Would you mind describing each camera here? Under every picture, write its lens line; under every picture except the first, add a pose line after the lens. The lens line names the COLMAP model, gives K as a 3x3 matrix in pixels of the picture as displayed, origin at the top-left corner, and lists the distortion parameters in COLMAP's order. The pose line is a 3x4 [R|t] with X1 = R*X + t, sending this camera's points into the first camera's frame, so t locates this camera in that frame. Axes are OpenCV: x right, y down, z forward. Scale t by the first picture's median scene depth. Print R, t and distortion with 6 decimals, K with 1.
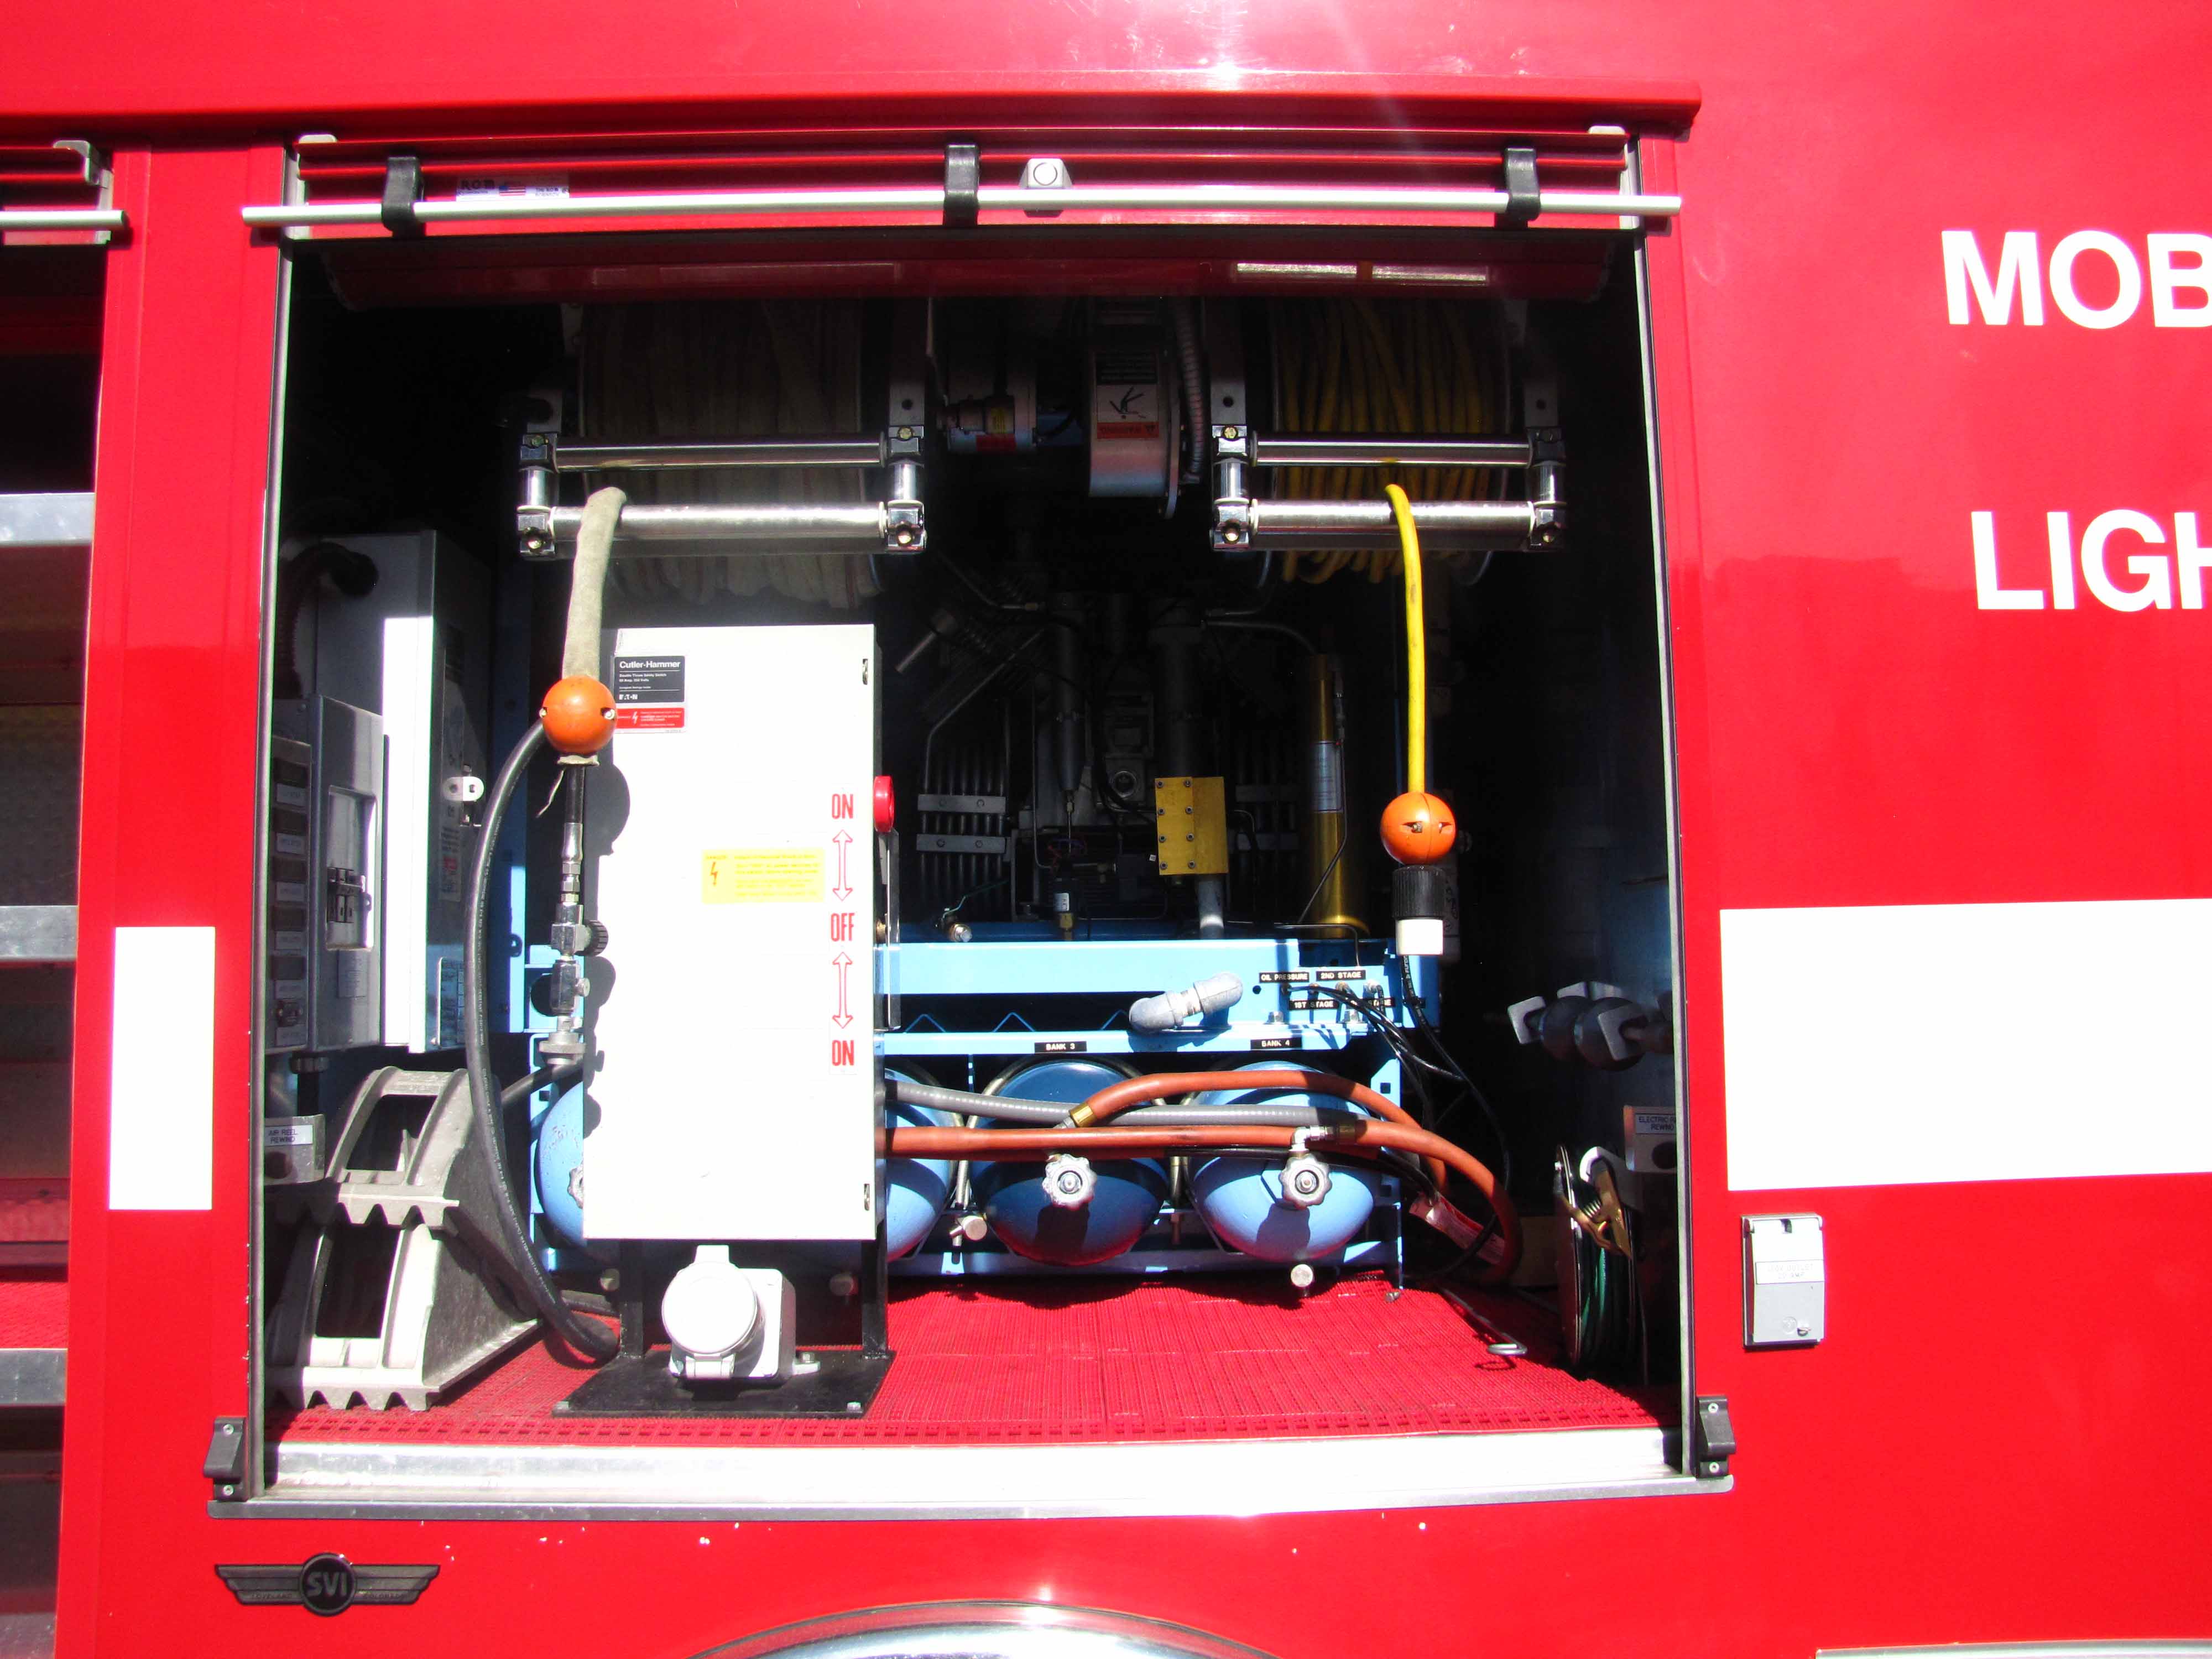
lens RADIAL K [[1832.9, 0, 1124.2], [0, 1832.9, 837.6], [0, 0, 1]] dist [-0.152345, 0.087132]
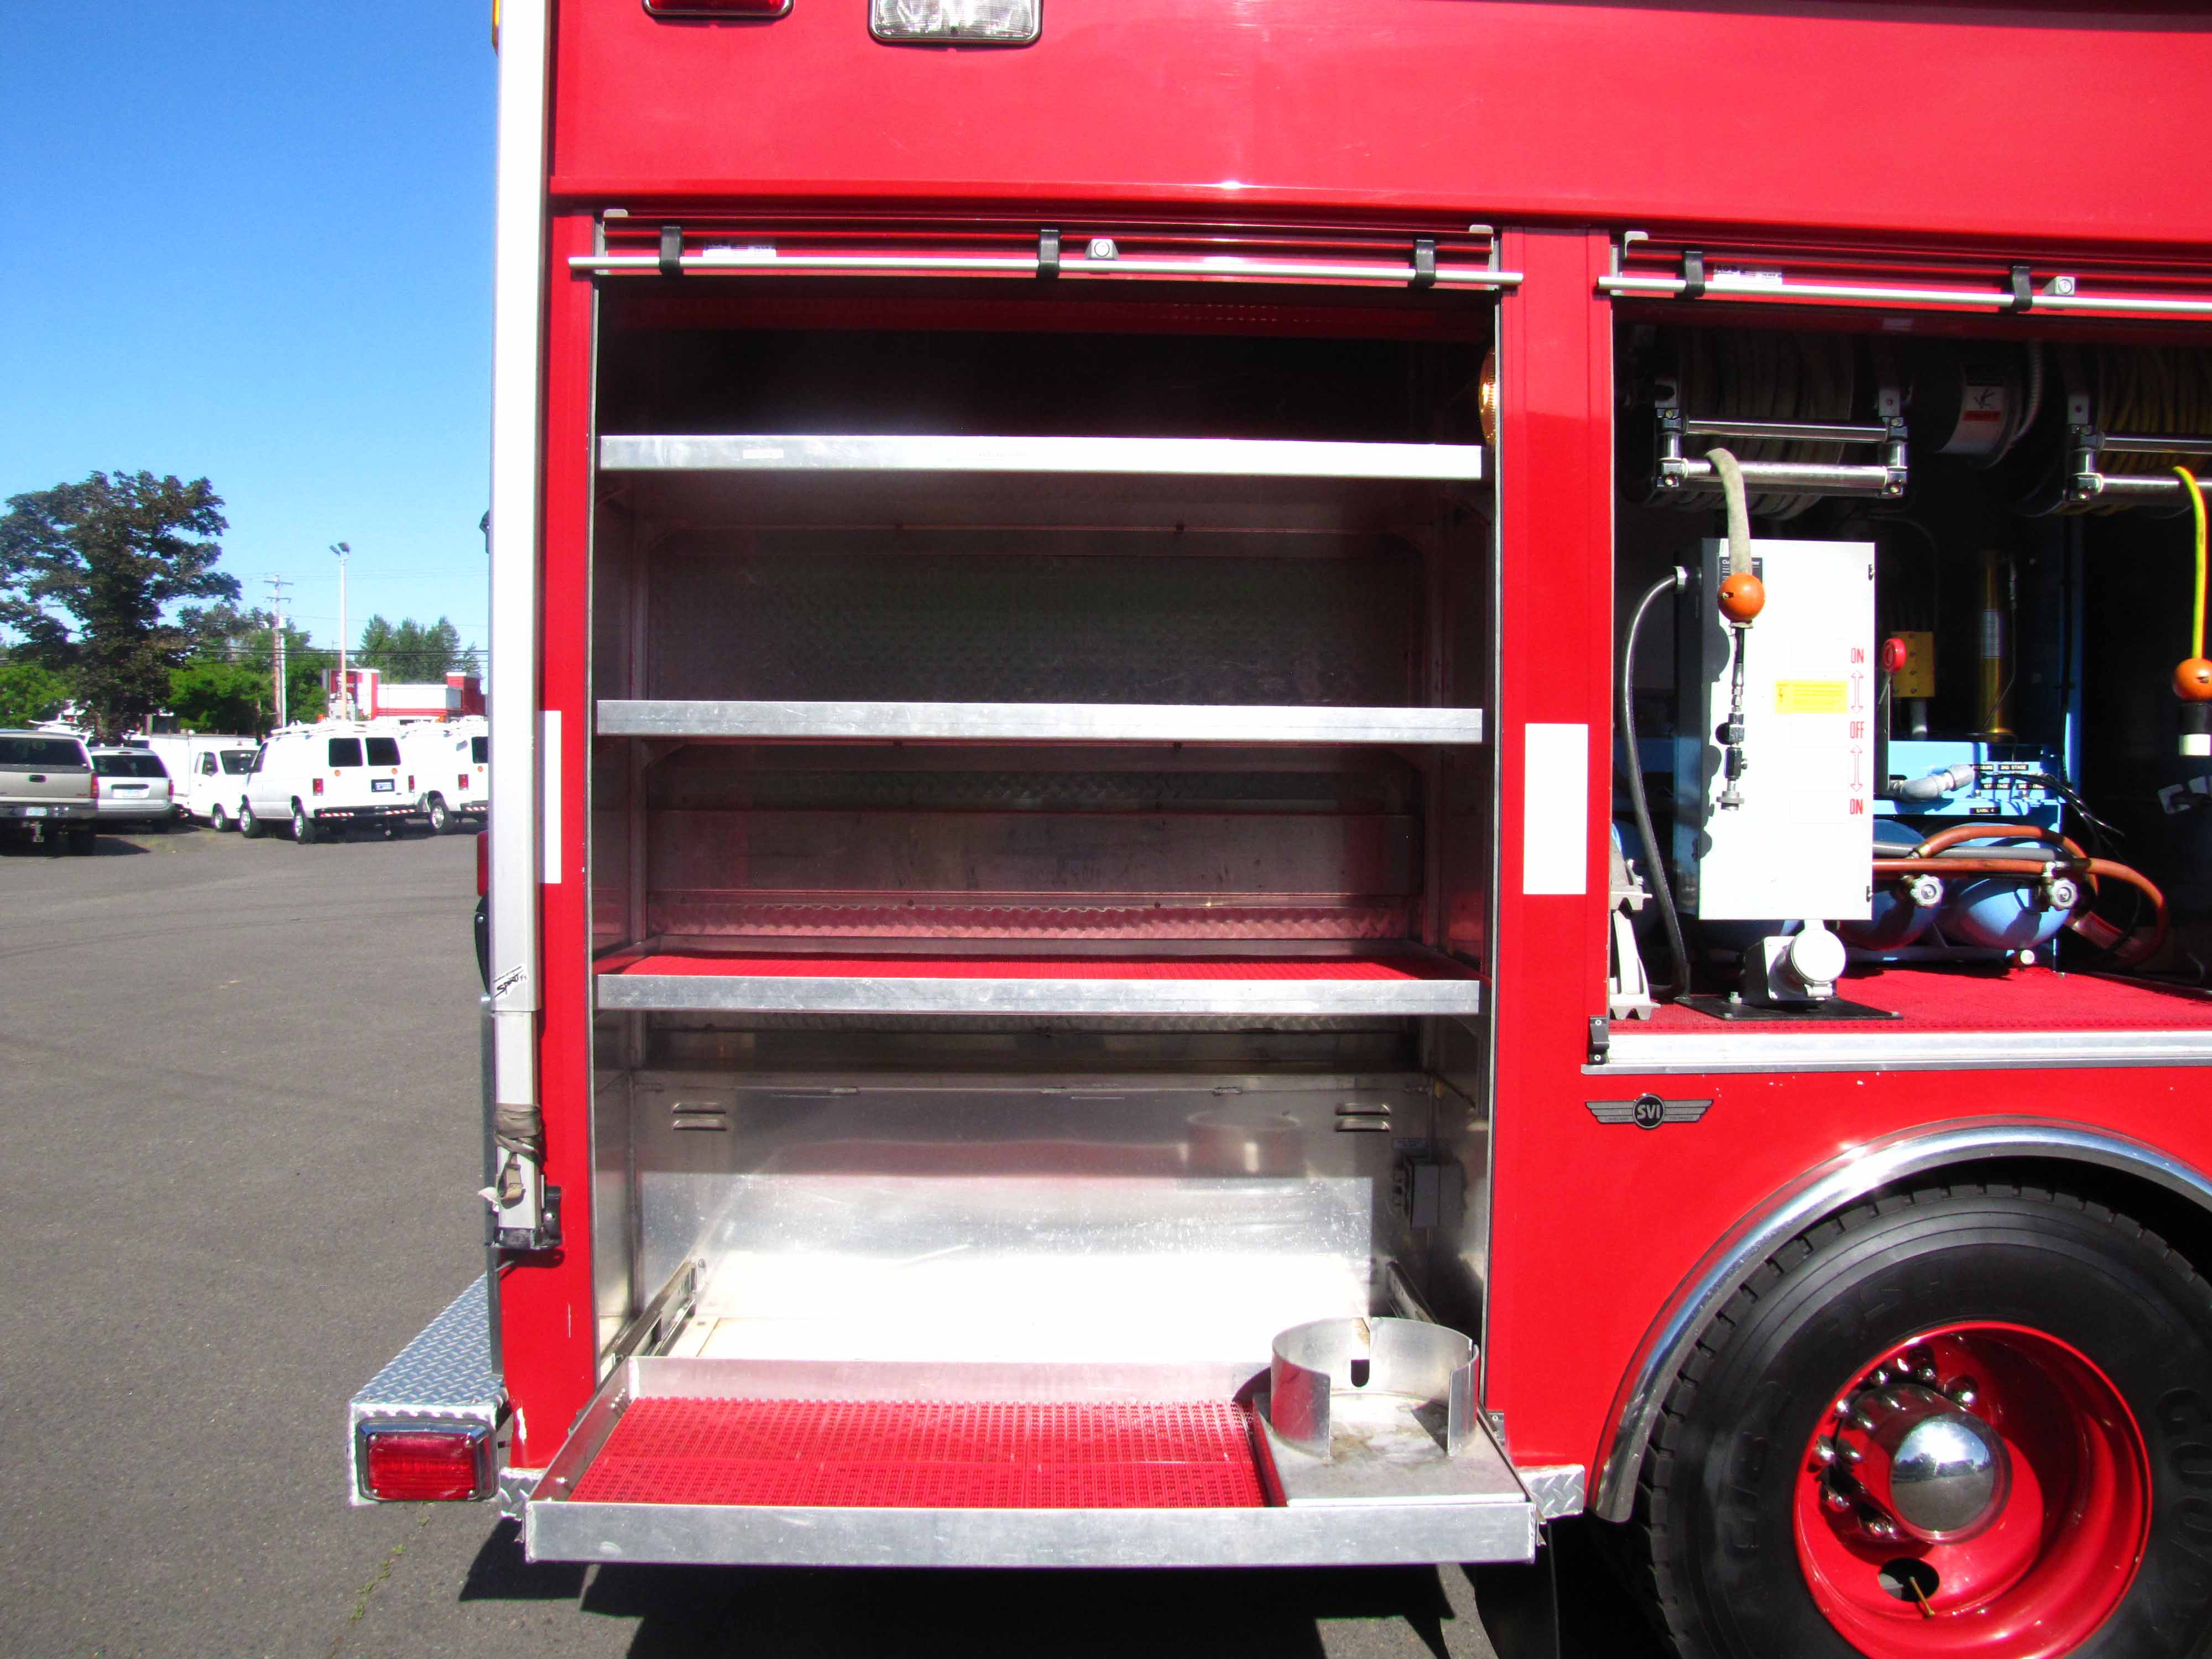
lens RADIAL K [[1832.9, 0, 1098.8], [0, 1832.9, 825.8], [0, 0, 1]] dist [-0.152345, 0.087132]
pose [[0.999821, 0.017857, 0.006206, -0.823975], [-0.018409, 0.994335, 0.104681, -0.020189], [-0.004301, -0.104776, 0.994486, -0.582475]]
